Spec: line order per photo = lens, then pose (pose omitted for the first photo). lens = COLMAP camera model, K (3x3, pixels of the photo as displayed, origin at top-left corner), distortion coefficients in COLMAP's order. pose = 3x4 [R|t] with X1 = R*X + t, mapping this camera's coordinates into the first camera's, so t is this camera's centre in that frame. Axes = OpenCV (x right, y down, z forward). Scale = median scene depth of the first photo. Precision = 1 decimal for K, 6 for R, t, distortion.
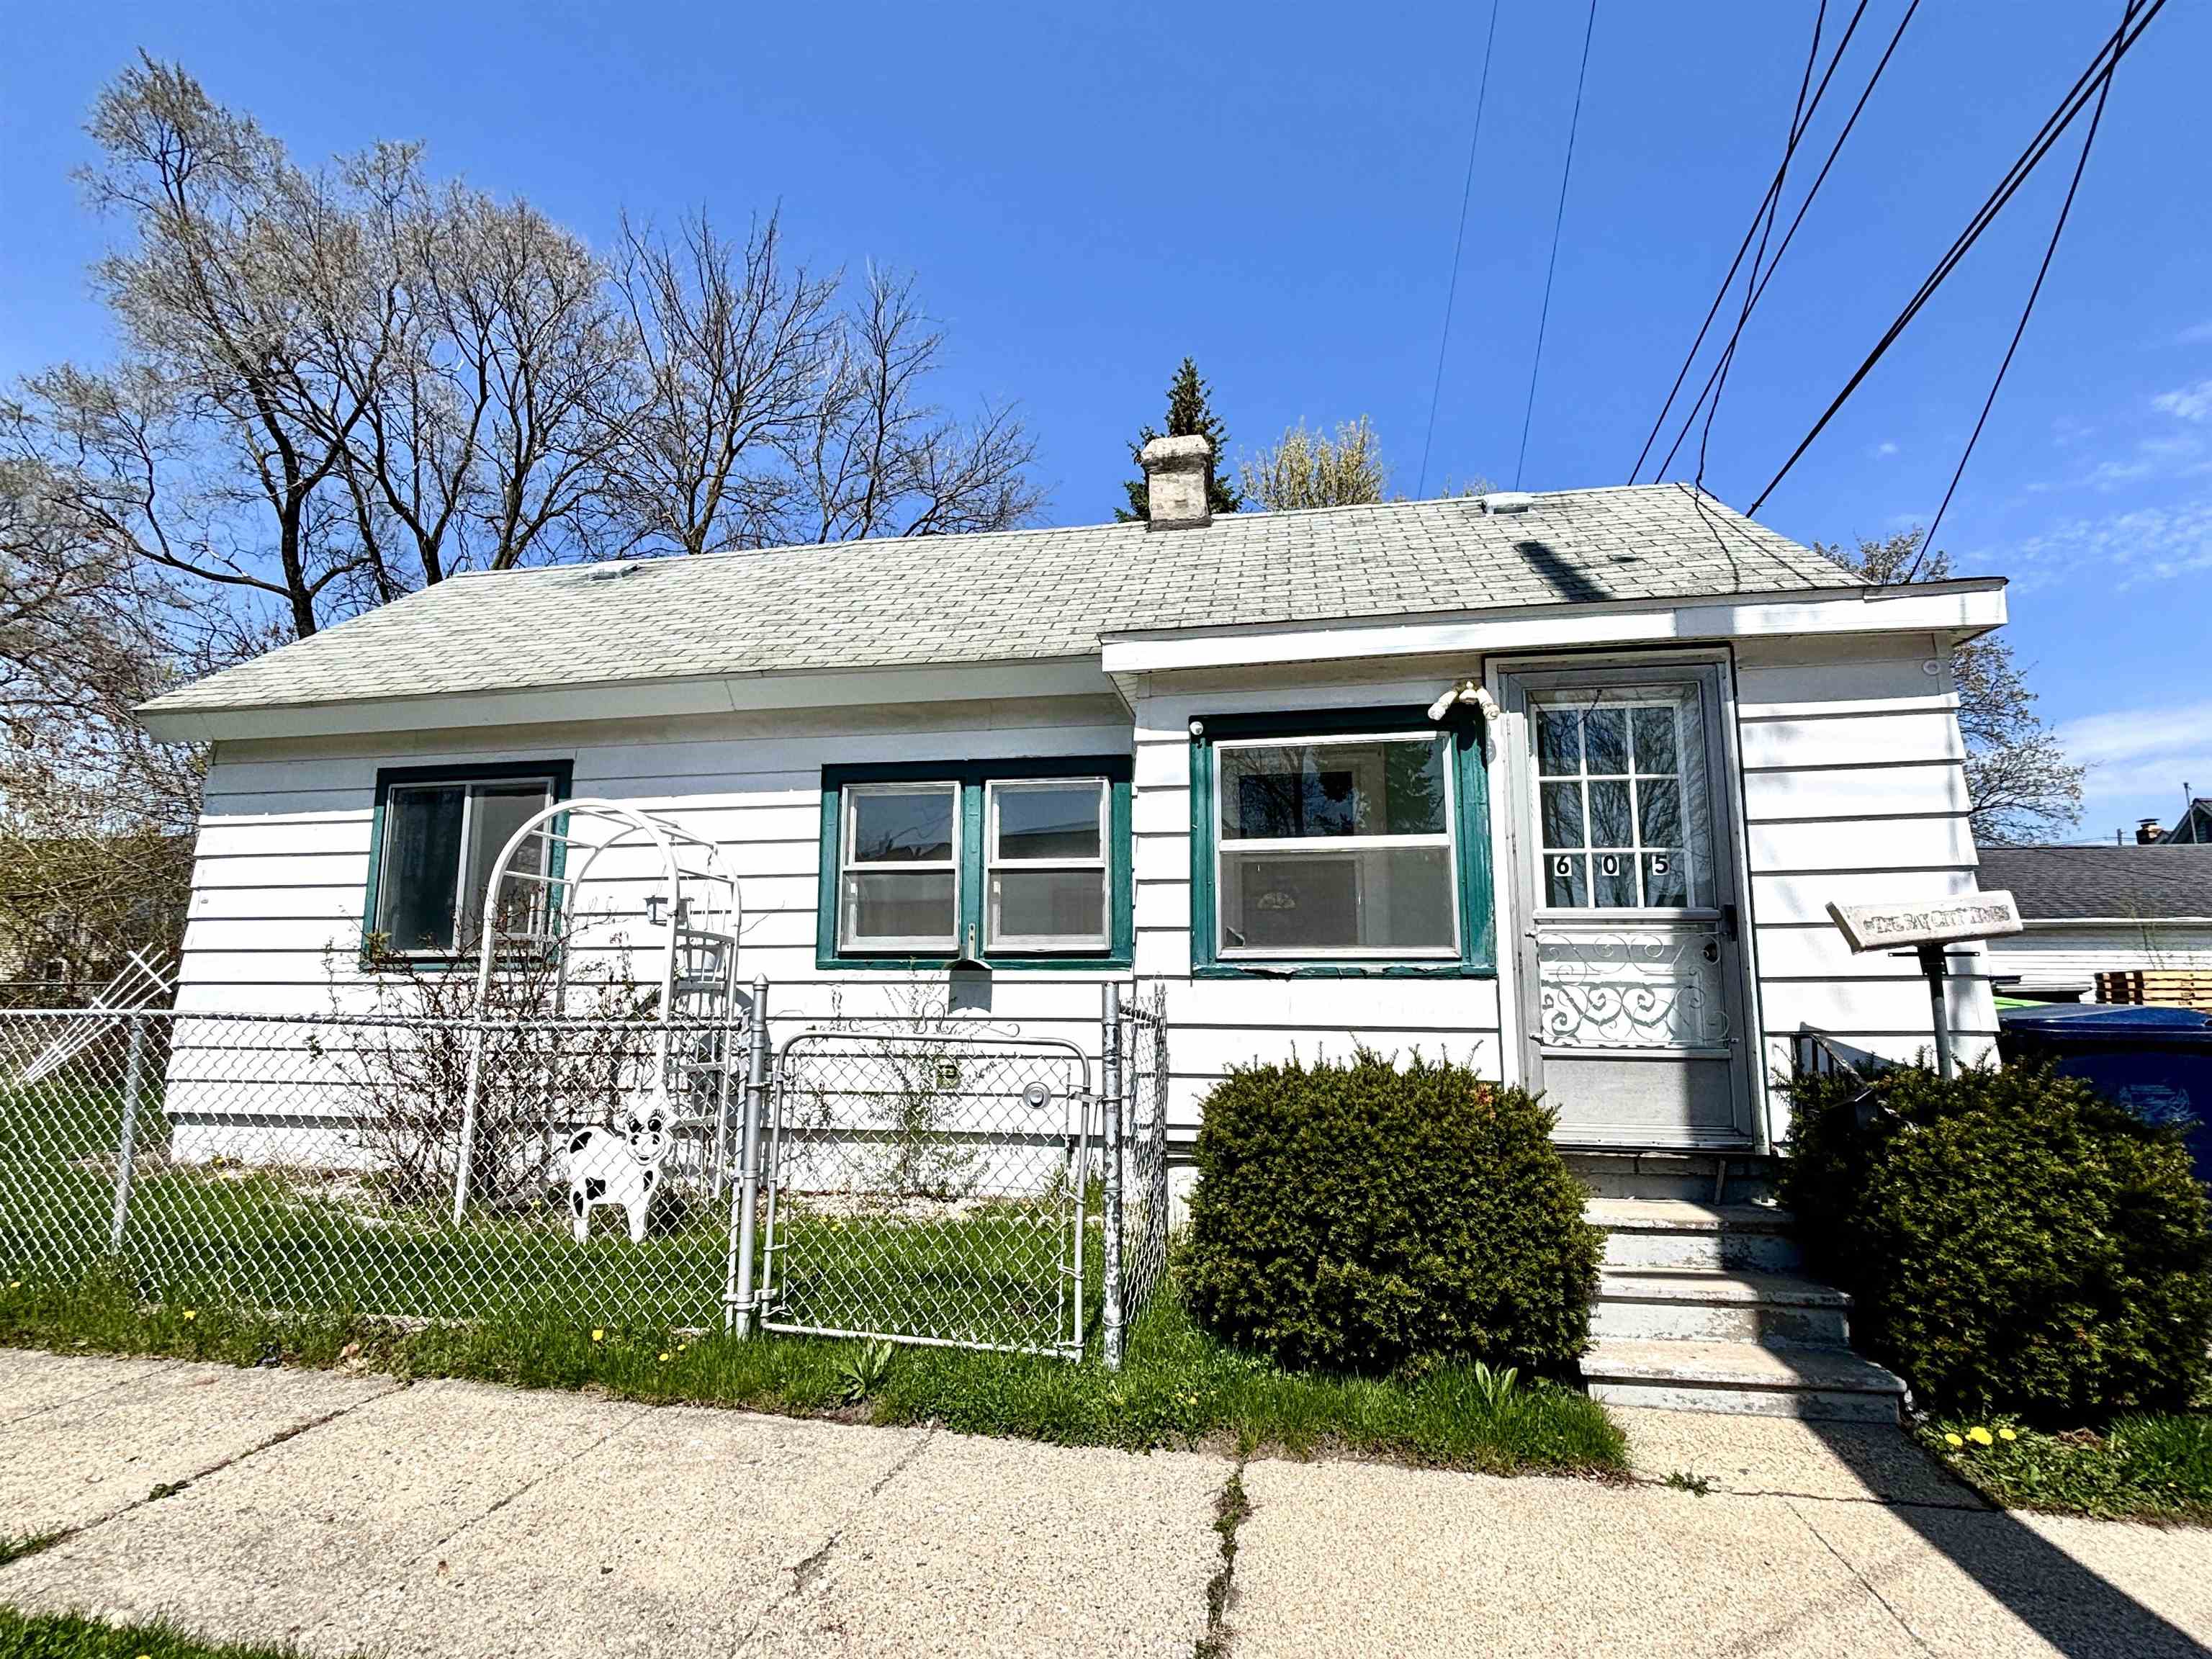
lens RADIAL K [[1052.6, 0, 1109.4], [0, 1052.6, 832.6], [0, 0, 1]] dist [0.002140, 0.000036]
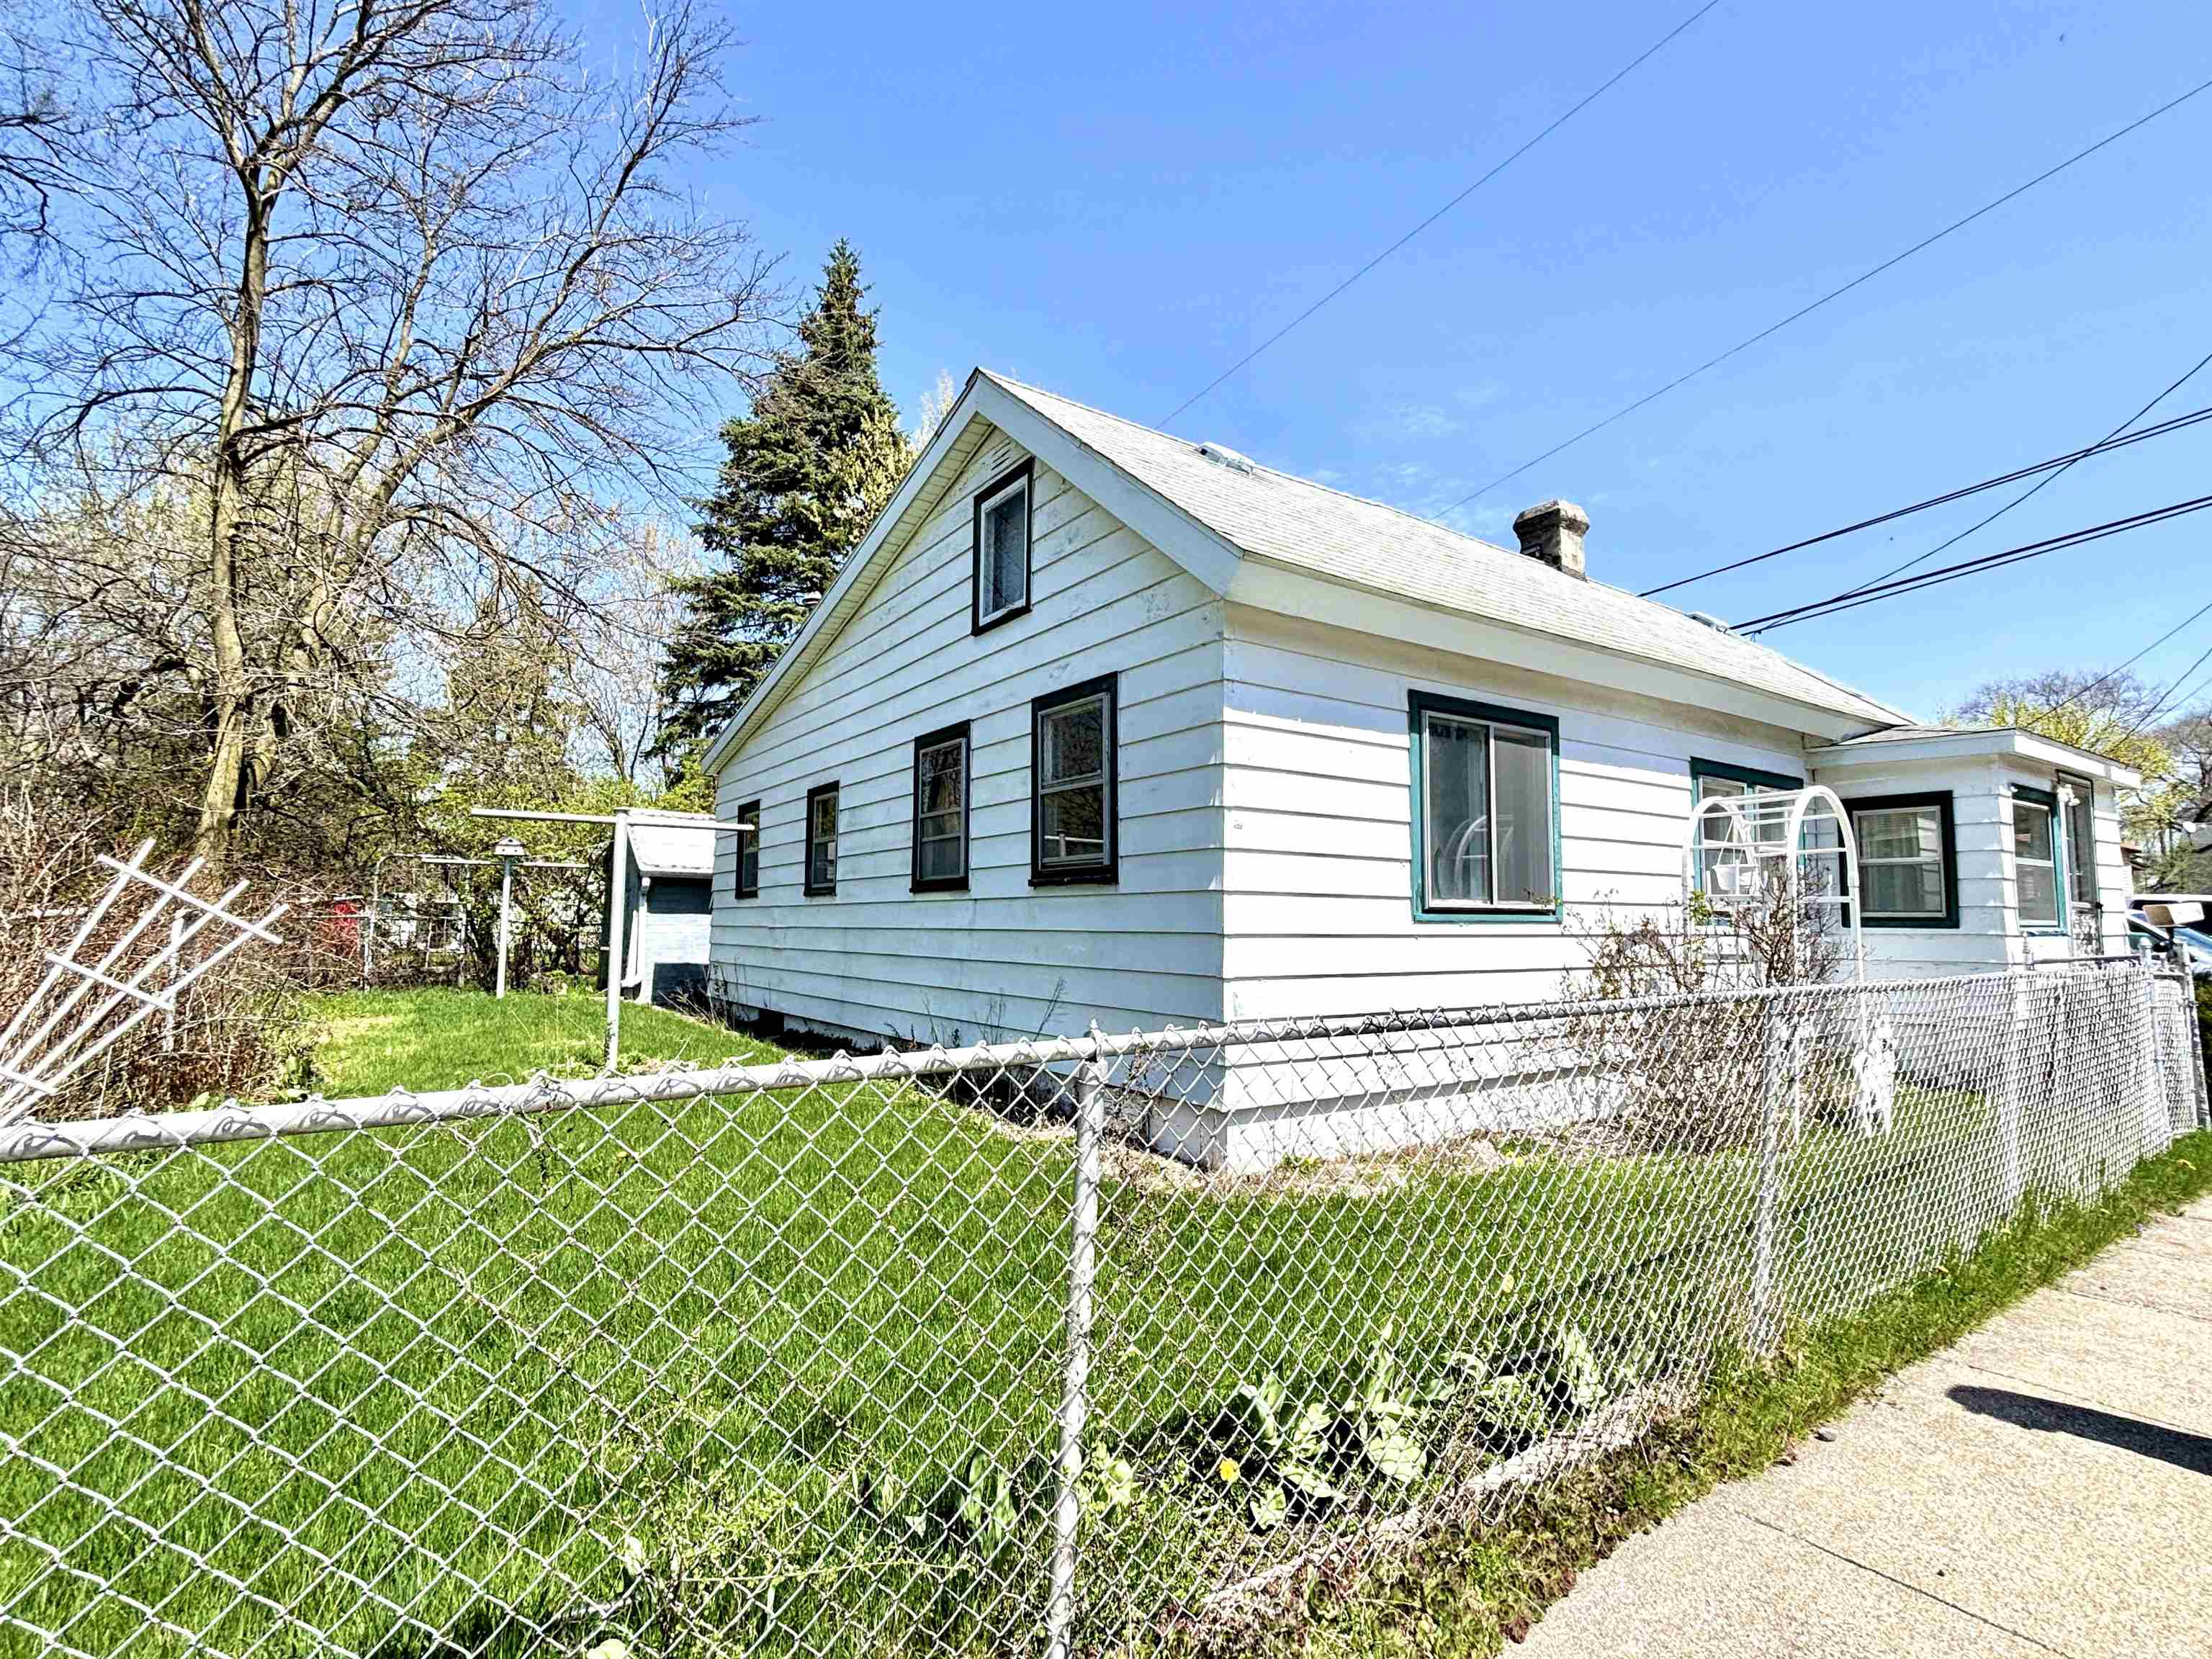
lens RADIAL K [[1052.6, 0, 1107.7], [0, 1052.6, 828.5], [0, 0, 1]] dist [0.002140, 0.000036]
pose [[0.716308, 0.069666, 0.694298, -1.484673], [-0.099562, 0.995027, 0.002877, 0.076147], [-0.690645, -0.071186, 0.719682, 0.547560]]
